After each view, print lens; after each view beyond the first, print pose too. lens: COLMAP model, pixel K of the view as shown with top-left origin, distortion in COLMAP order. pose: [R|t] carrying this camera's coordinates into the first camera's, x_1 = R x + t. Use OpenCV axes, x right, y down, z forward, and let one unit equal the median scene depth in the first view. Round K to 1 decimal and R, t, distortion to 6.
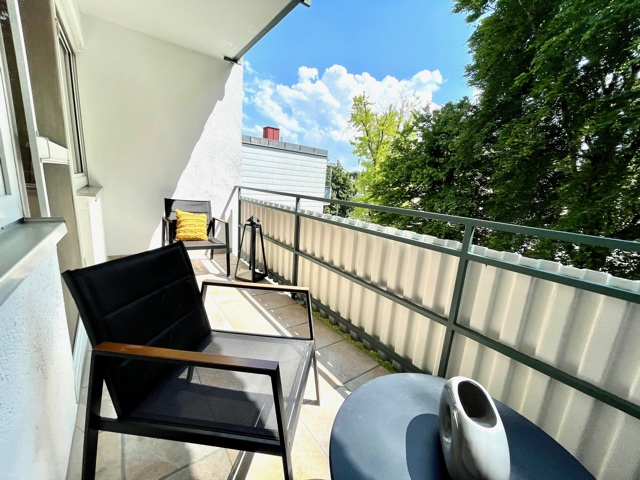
lens RADIAL K [[258.3, 0, 320.0], [0, 258.3, 240.0], [0, 0, 1]] dist [-0.000651, -0.000248]
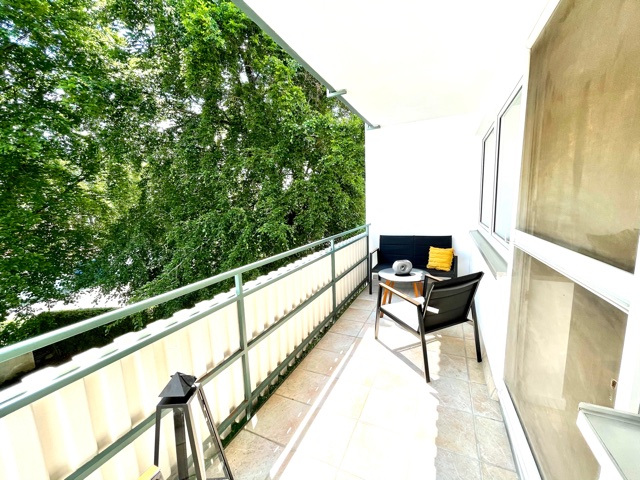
lens RADIAL K [[258.3, 0, 320.0], [0, 258.3, 240.0], [0, 0, 1]] dist [-0.000651, -0.000248]
pose [[-0.465125, -0.184727, 0.865757, -0.610657], [0.190949, 0.934027, 0.301880, -0.333187], [-0.864406, 0.305727, -0.399166, 0.846018]]
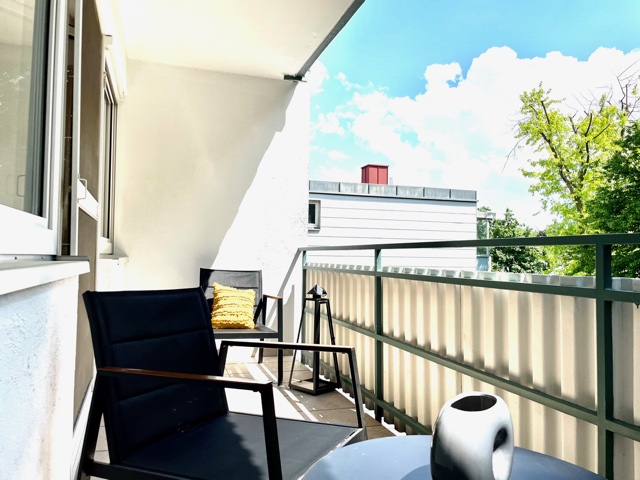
lens RADIAL K [[481.5, 0, 316.9], [0, 481.5, 242.5], [0, 0, 1]] dist [0.091158, -0.113667]
pose [[0.946327, -0.071436, -0.315218, 0.121940], [-0.010691, 0.967817, -0.251429, 0.099943], [0.323034, 0.241304, 0.915107, -0.126381]]
